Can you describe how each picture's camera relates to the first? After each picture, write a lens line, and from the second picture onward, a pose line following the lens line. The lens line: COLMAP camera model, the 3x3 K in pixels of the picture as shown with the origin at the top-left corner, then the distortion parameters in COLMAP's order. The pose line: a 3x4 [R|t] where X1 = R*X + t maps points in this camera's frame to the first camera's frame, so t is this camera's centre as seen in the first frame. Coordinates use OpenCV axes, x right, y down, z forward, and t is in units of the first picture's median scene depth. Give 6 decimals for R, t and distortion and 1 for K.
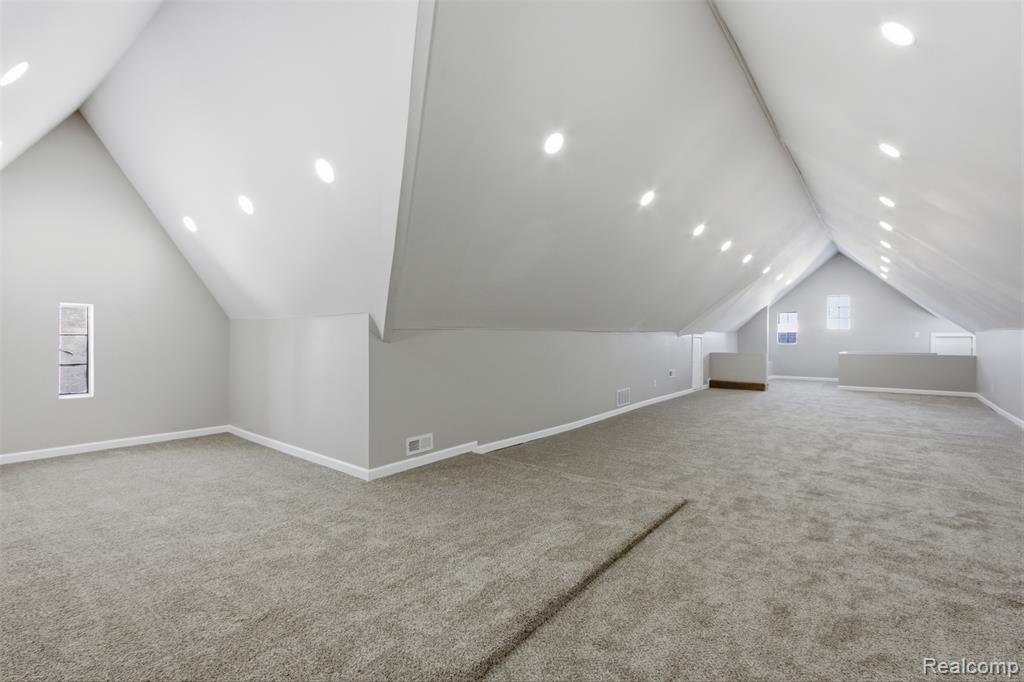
lens RADIAL K [[469.7, 0, 514.7], [0, 469.7, 339.3], [0, 0, 1]] dist [0.005742, 0.001258]
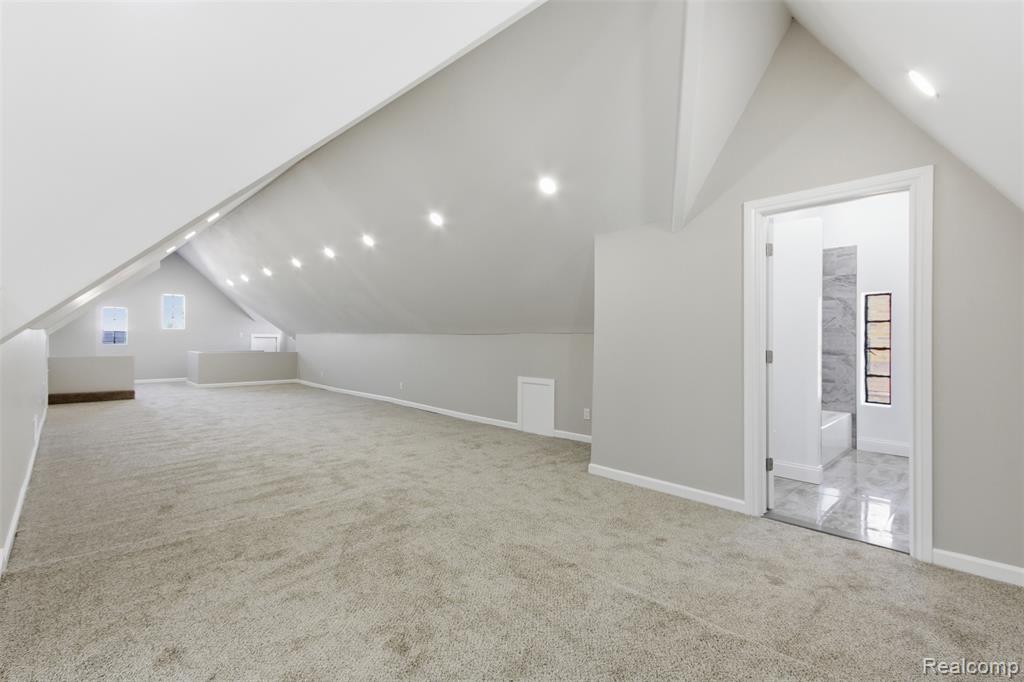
lens RADIAL K [[469.7, 0, 514.7], [0, 469.7, 339.3], [0, 0, 1]] dist [0.005742, 0.001258]
pose [[0.135884, -0.001404, 0.990724, -0.686348], [-0.002250, 0.999996, 0.001725, -0.010338], [-0.990722, -0.002464, 0.135880, 0.539605]]
